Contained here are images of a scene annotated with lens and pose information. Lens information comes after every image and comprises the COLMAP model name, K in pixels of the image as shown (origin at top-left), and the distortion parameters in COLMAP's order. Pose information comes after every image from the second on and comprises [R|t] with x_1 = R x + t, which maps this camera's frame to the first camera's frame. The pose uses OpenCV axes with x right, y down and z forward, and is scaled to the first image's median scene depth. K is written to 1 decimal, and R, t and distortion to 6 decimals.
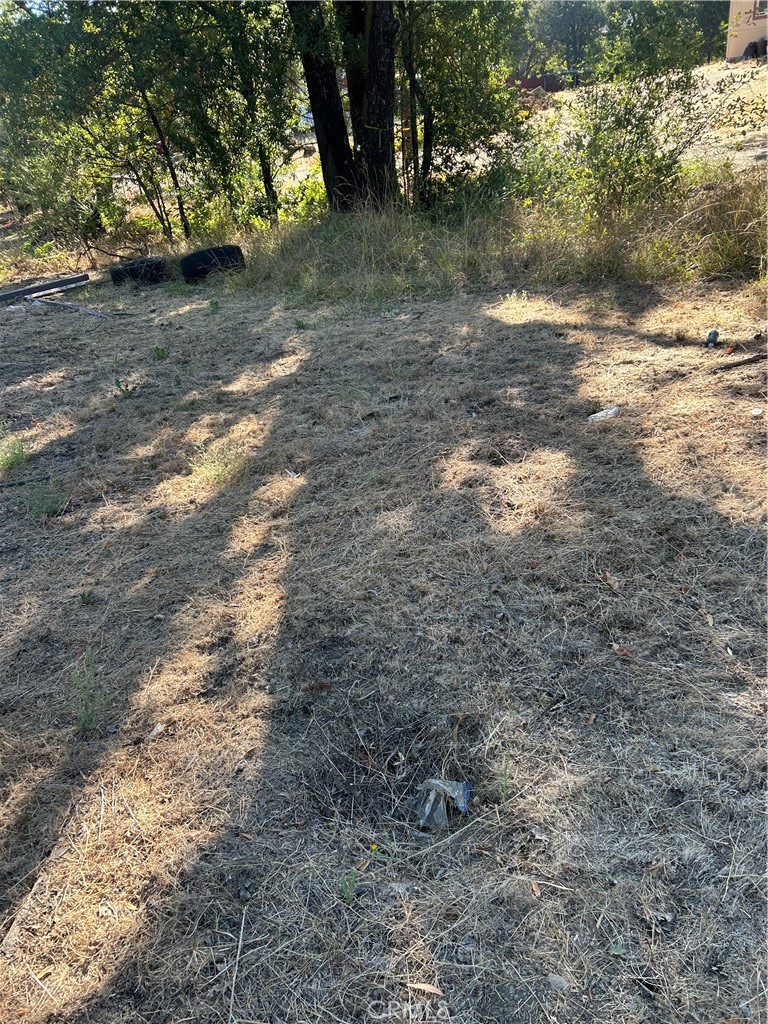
lens RADIAL K [[794.6, 0, 383.1], [0, 794.6, 513.7], [0, 0, 1]] dist [0.048290, -0.041241]
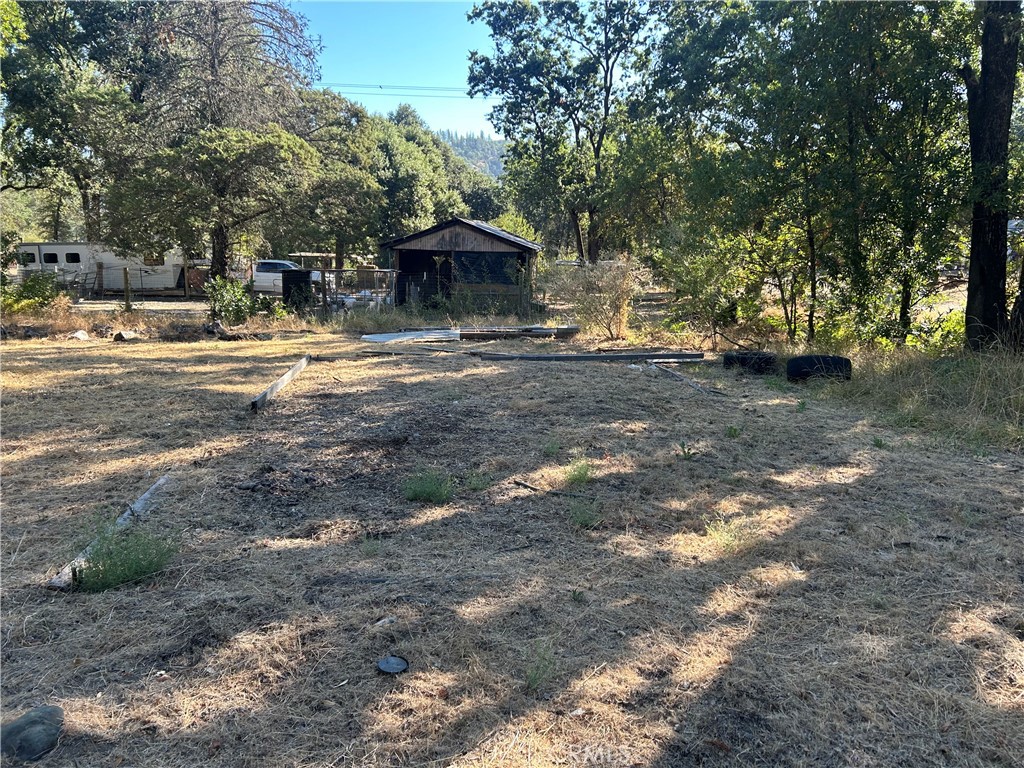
lens RADIAL K [[794.6, 0, 512.9], [0, 794.6, 384.7], [0, 0, 1]] dist [0.048290, -0.041241]
pose [[0.801931, 0.233743, -0.549792, 0.078019], [-0.368227, 0.918076, -0.146780, 0.014047], [0.470442, 0.320156, 0.822304, -0.077292]]
